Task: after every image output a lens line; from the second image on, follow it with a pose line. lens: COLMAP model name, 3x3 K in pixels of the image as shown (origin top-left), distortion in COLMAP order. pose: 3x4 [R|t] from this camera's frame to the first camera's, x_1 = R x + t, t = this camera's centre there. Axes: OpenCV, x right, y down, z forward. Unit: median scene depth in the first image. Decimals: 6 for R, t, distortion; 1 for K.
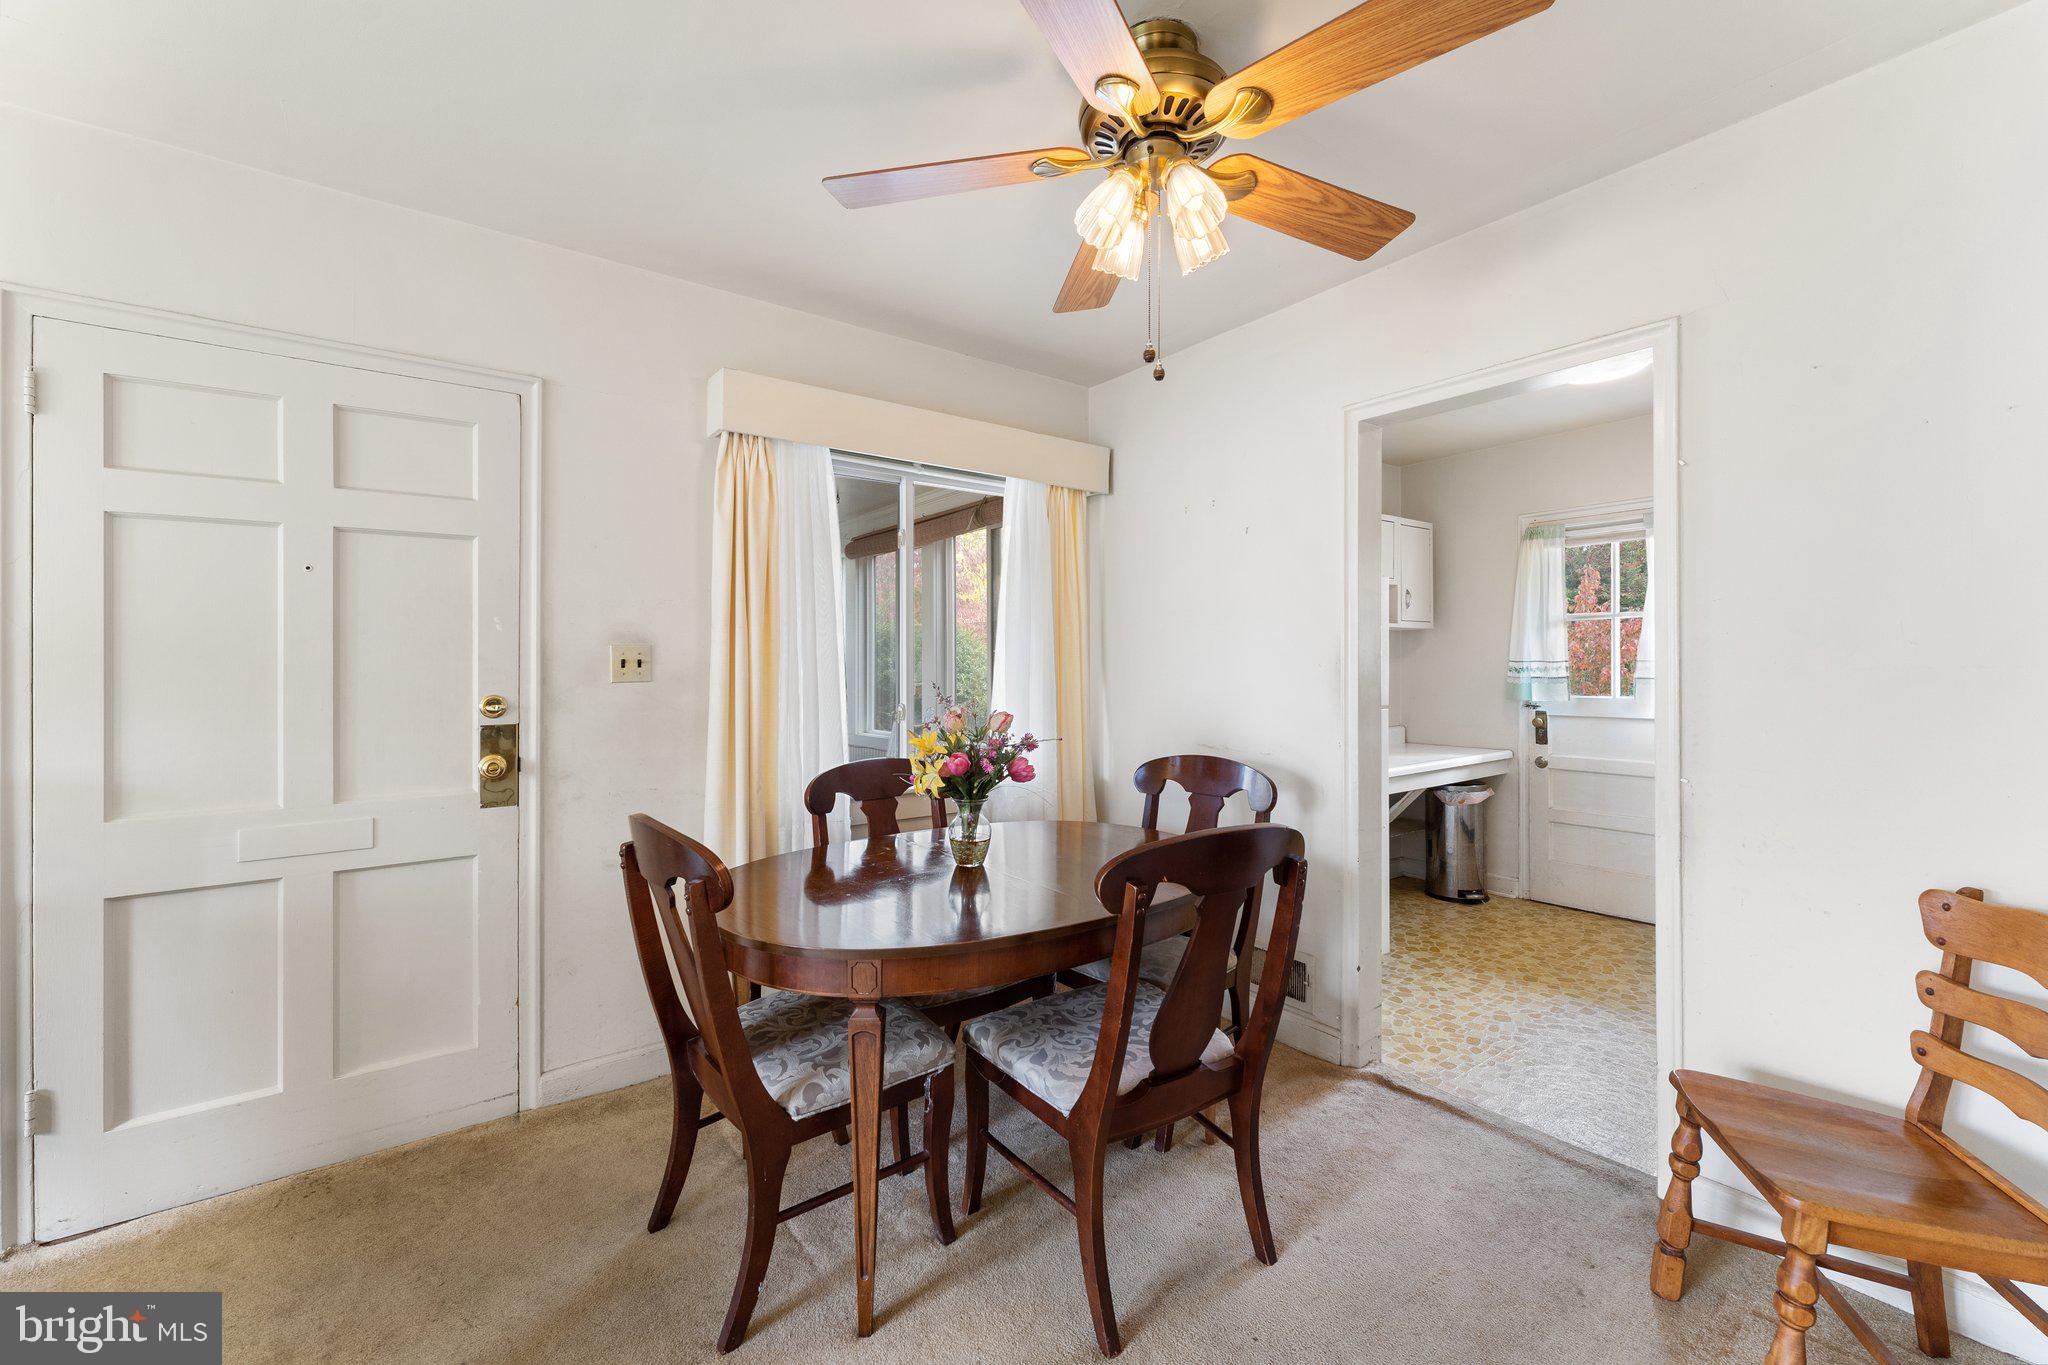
lens RADIAL K [[840.7, 0, 1021.6], [0, 840.7, 672.1], [0, 0, 1]] dist [0.011819, 0.000414]
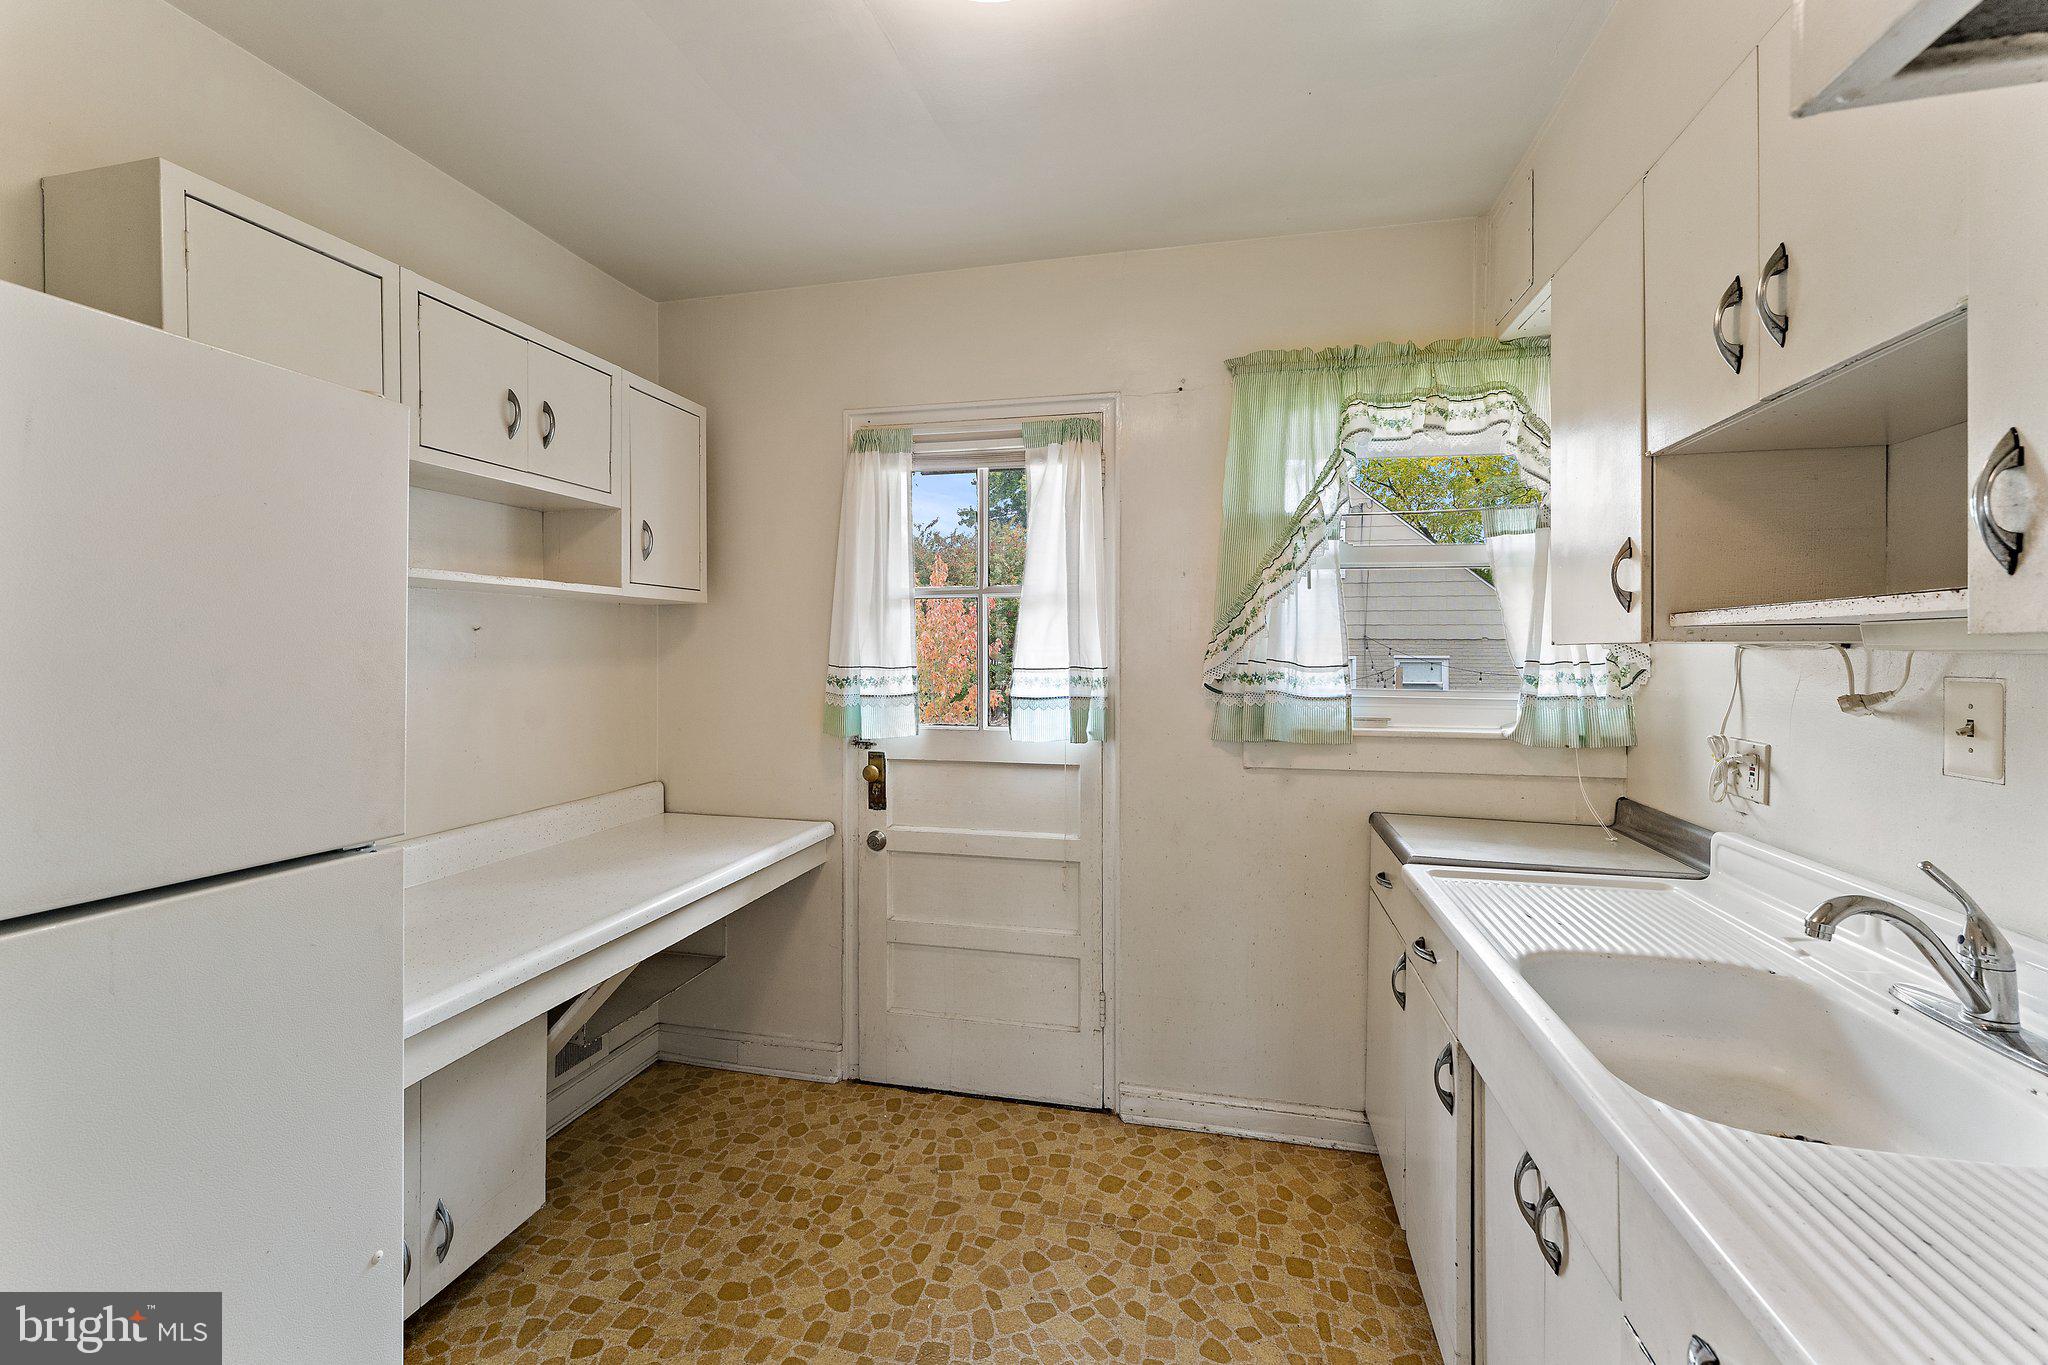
lens RADIAL K [[840.7, 0, 1023.2], [0, 840.7, 668.2], [0, 0, 1]] dist [0.011819, 0.000414]
pose [[0.764456, -0.000605, 0.644676, 0.324286], [-0.004725, 0.999967, 0.006541, -0.015914], [-0.644659, -0.008046, 0.764428, 0.501402]]
